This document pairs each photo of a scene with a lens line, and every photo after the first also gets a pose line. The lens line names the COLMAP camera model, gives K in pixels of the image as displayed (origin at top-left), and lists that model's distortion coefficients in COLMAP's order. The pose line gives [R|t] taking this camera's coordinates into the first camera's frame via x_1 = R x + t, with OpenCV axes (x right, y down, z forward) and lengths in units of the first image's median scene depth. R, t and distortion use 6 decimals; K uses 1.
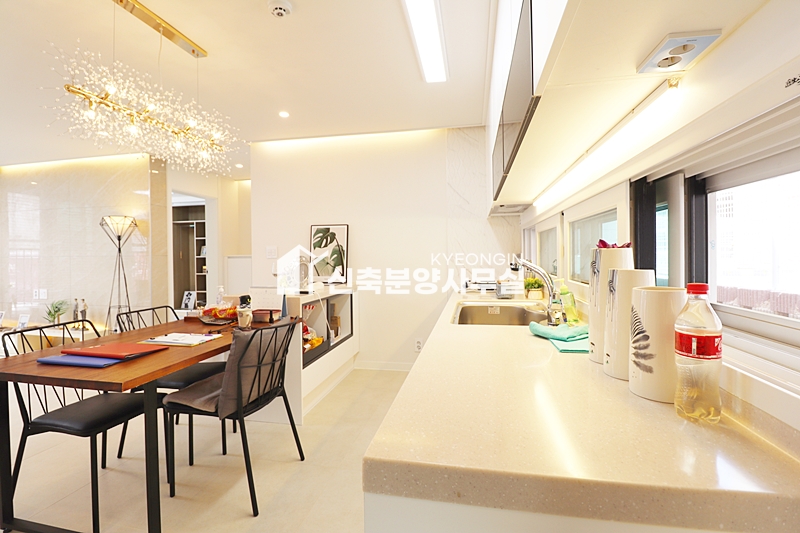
lens RADIAL K [[377.8, 0, 400.0], [0, 377.8, 259.0], [0, 0, 1]] dist [0.001958, -0.014970]
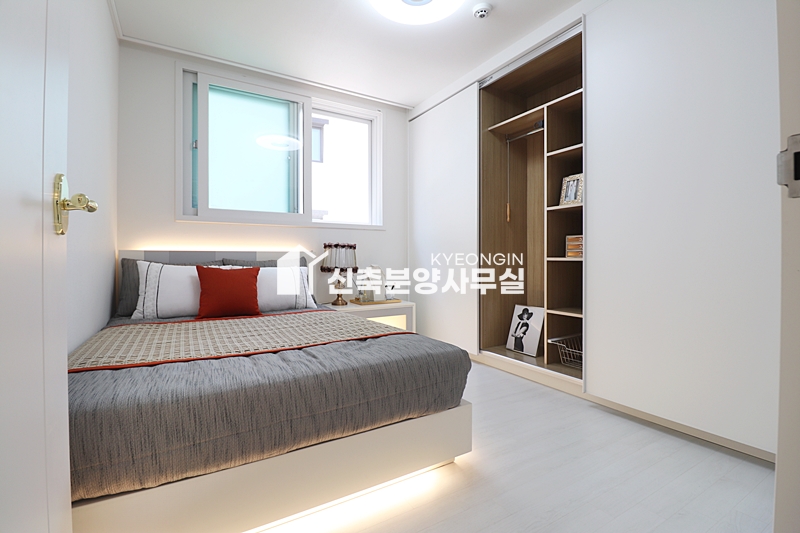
lens RADIAL K [[377.8, 0, 400.0], [0, 377.8, 259.0], [0, 0, 1]] dist [0.001958, -0.014970]
pose [[0.703594, 0.018813, -0.710353, -0.714308], [-0.018204, 0.999799, 0.008448, 0.070426], [0.710369, 0.006987, 0.703795, 1.210755]]
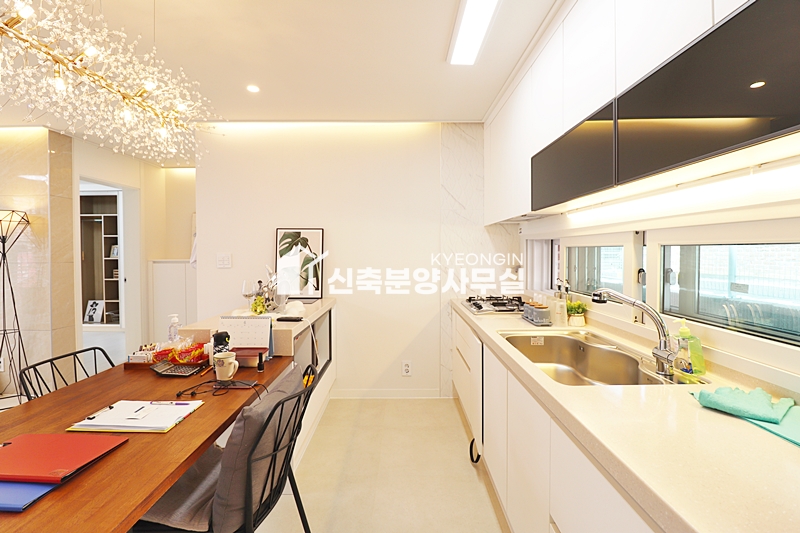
lens RADIAL K [[377.8, 0, 400.0], [0, 377.8, 259.0], [0, 0, 1]] dist [0.001958, -0.014970]
pose [[0.980379, 0.004888, 0.197062, -0.135507], [-0.007261, 0.999910, 0.011319, -0.034075], [-0.196989, -0.012528, 0.980326, 0.140940]]
